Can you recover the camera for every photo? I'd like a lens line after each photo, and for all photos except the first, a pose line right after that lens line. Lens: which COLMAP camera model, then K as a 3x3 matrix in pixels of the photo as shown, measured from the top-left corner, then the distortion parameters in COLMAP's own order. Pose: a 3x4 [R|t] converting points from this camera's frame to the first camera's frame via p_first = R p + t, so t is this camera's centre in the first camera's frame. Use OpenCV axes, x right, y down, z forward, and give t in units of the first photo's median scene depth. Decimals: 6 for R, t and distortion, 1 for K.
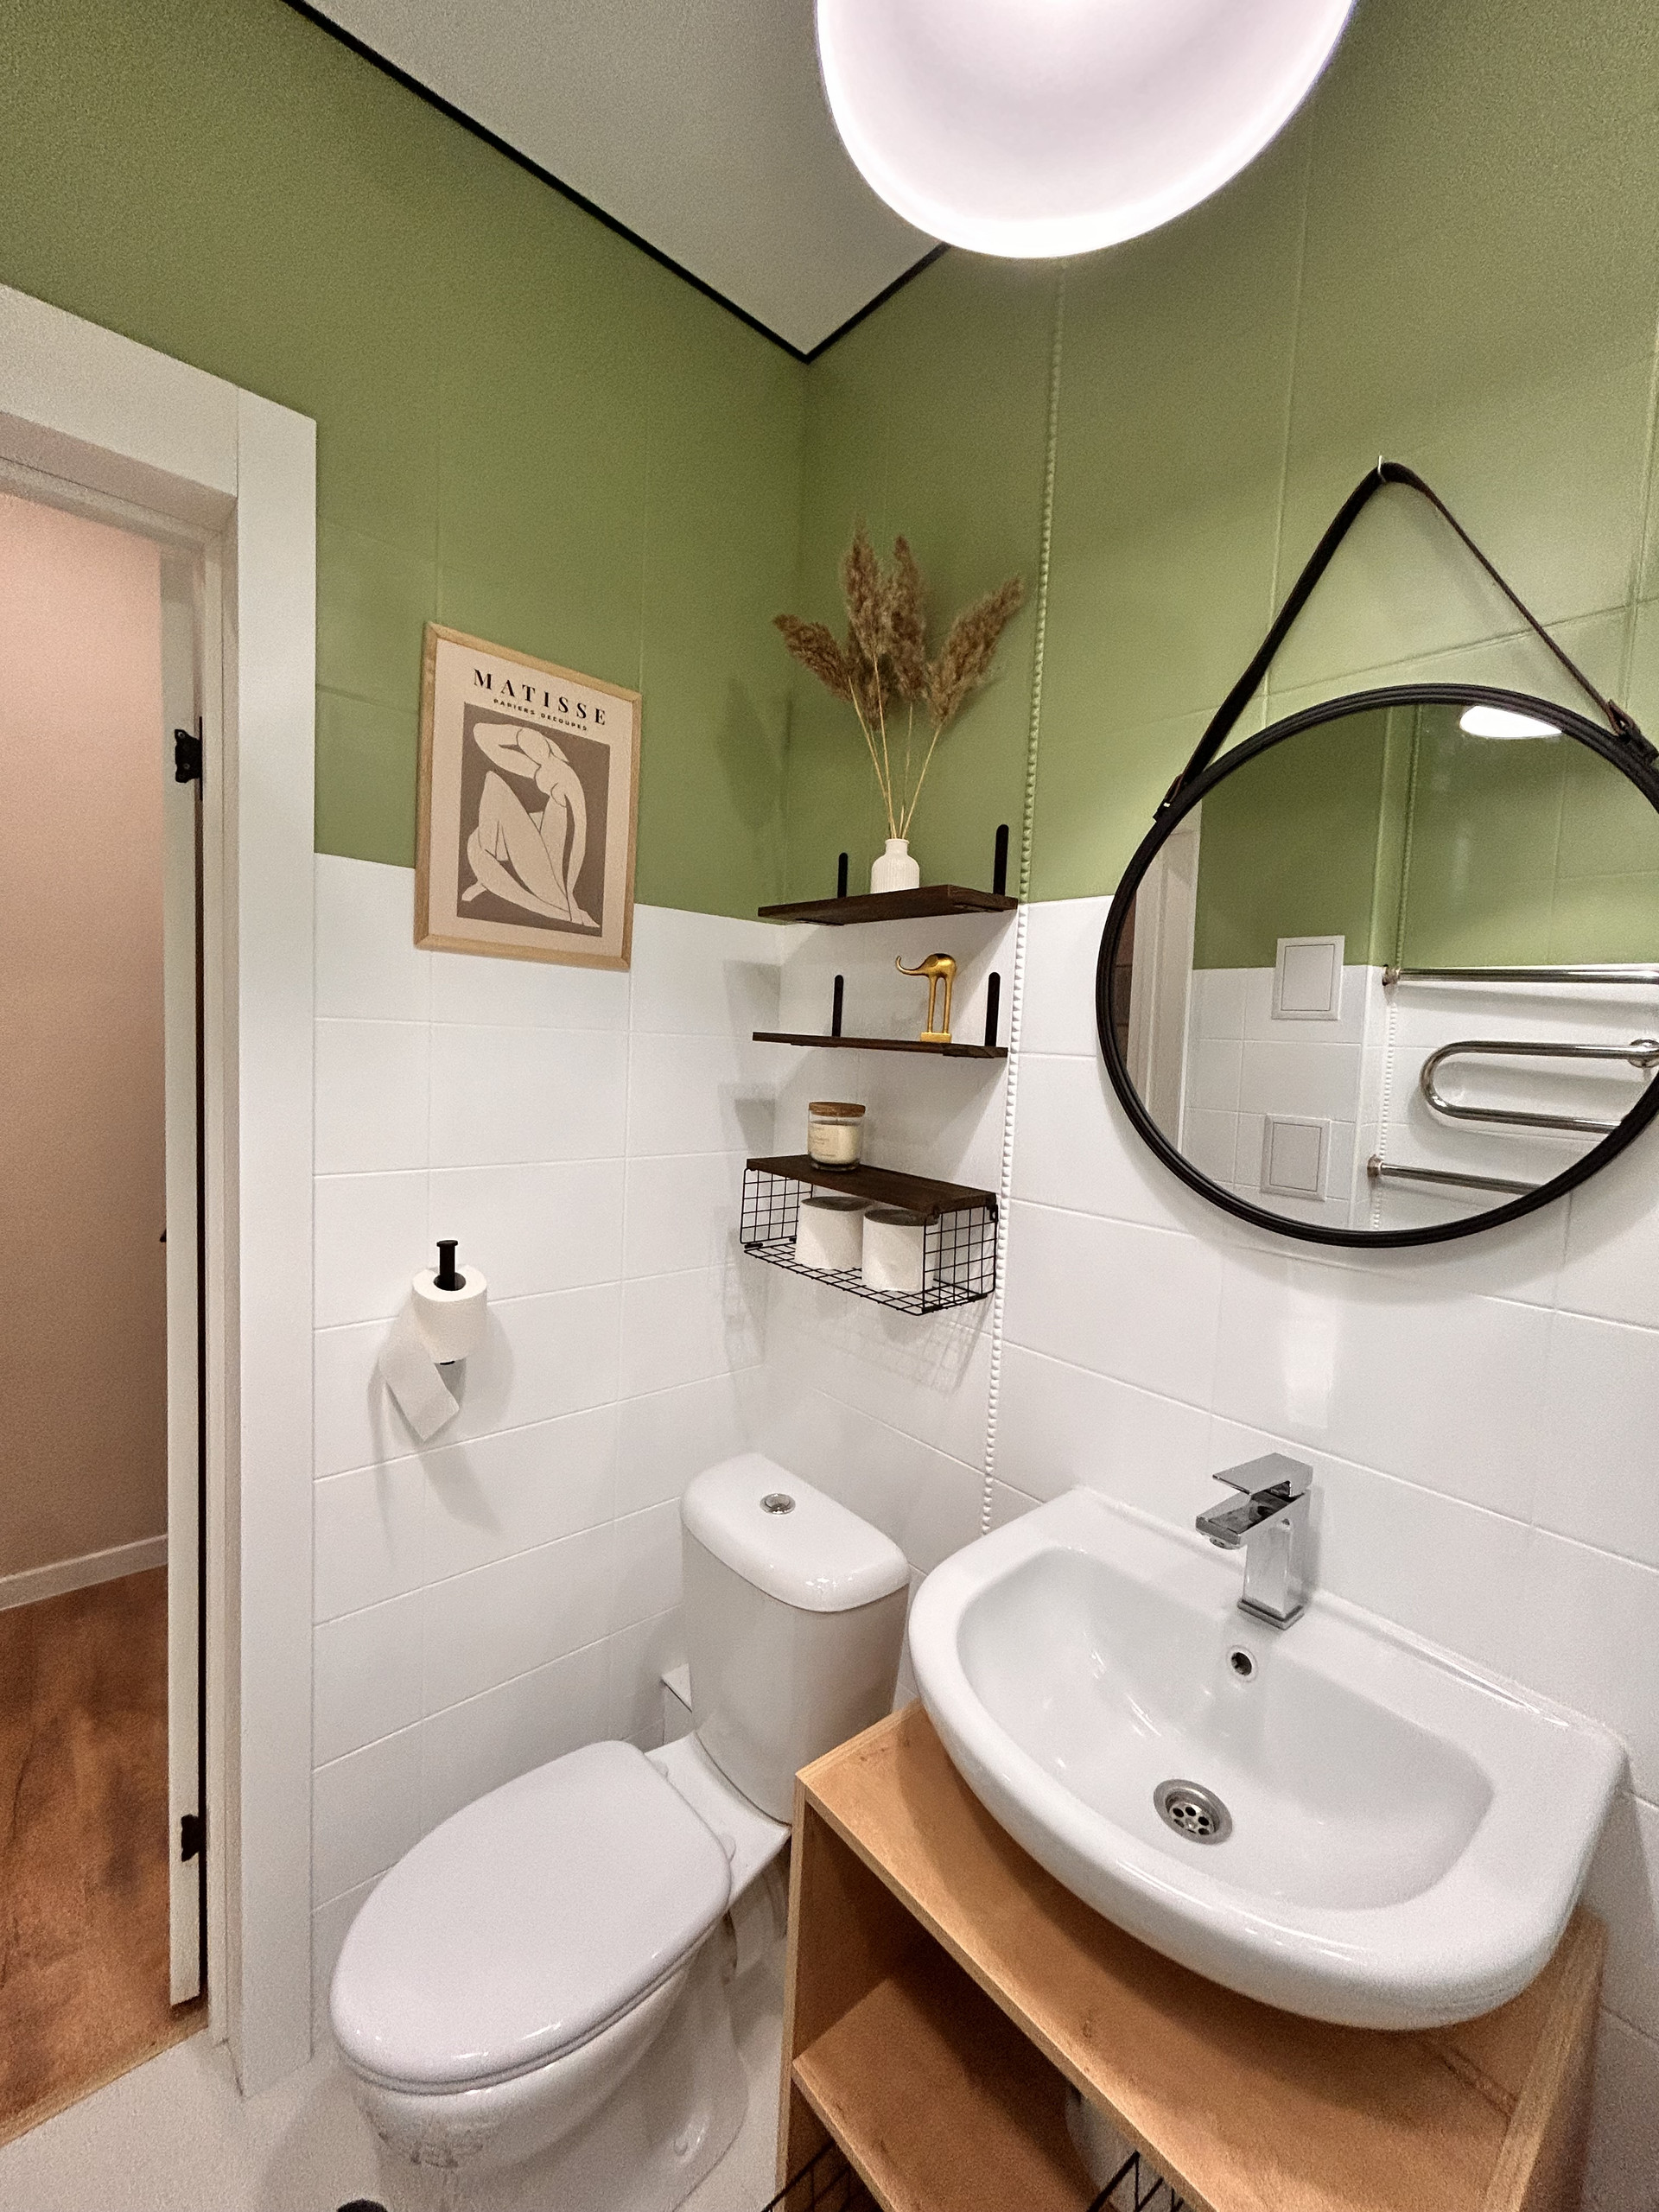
lens RADIAL K [[905.6, 0, 830.2], [0, 905.6, 1112.4], [0, 0, 1]] dist [0.010061, 0.001318]
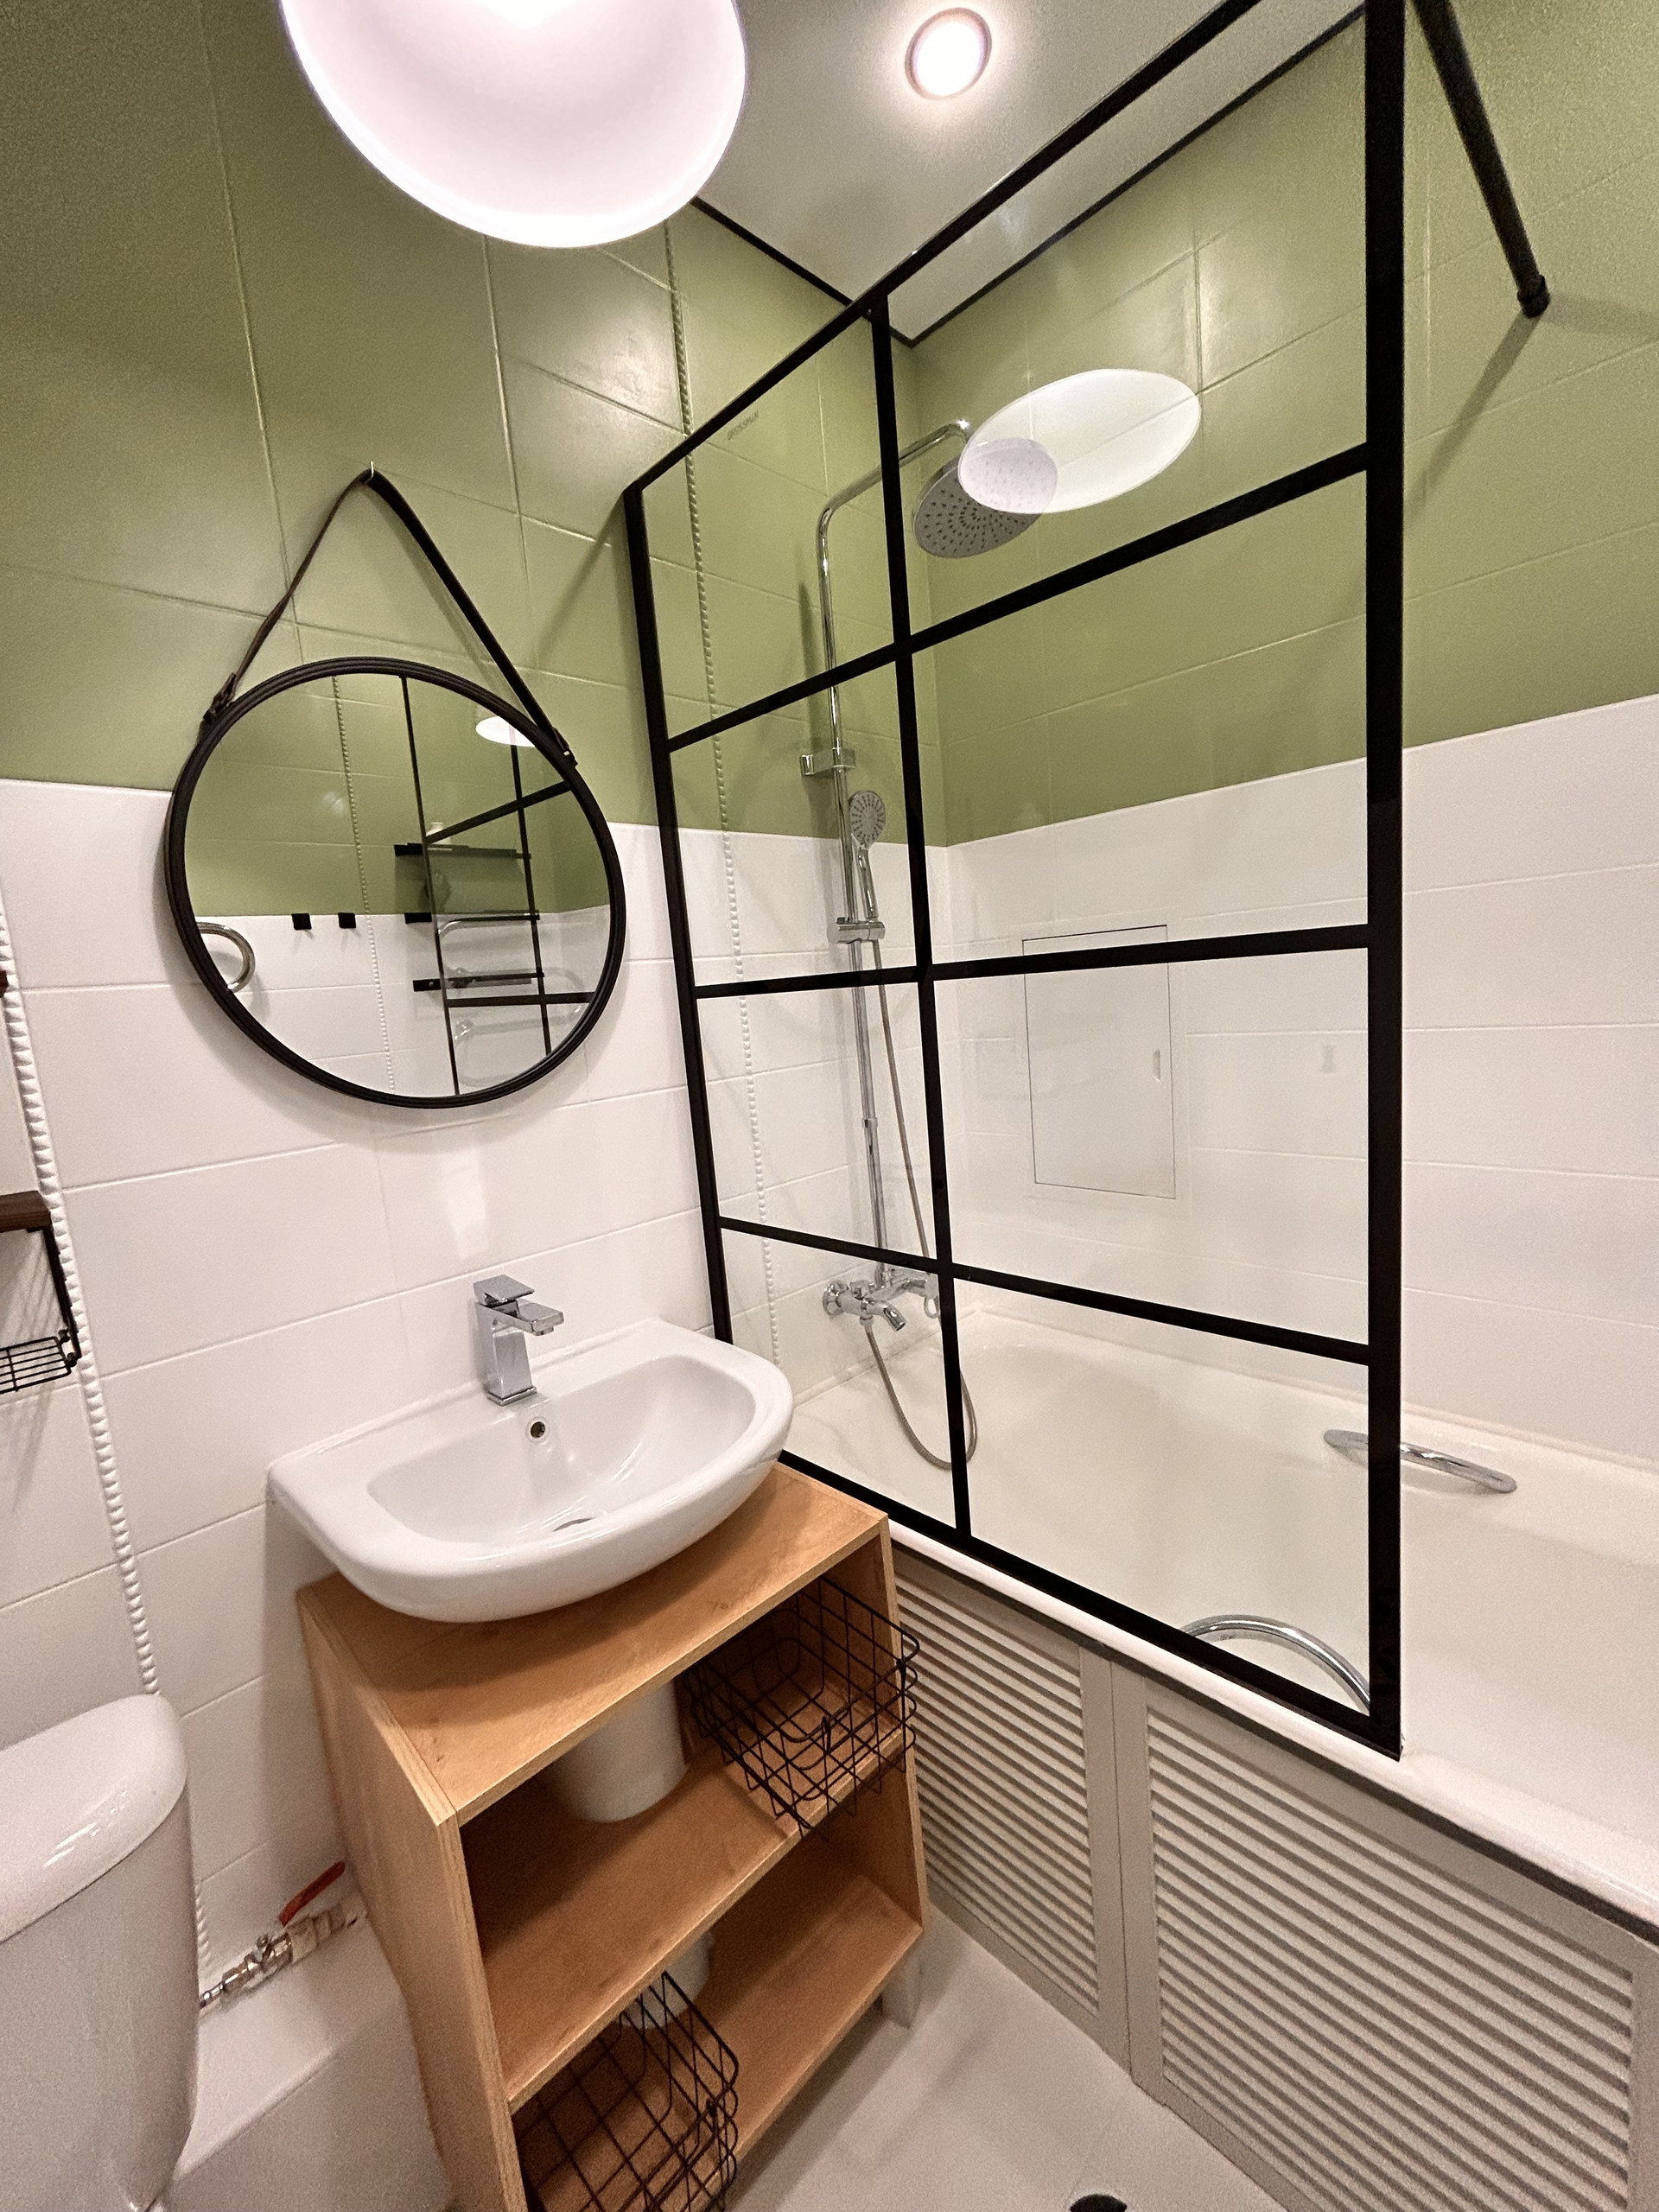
lens RADIAL K [[905.6, 0, 829.9], [0, 905.6, 1097.5], [0, 0, 1]] dist [0.010061, 0.001318]
pose [[-0.038334, -0.177828, 0.983315, -0.744125], [0.170004, 0.968532, 0.181782, -0.014200], [-0.984698, 0.174136, -0.006896, 0.518114]]
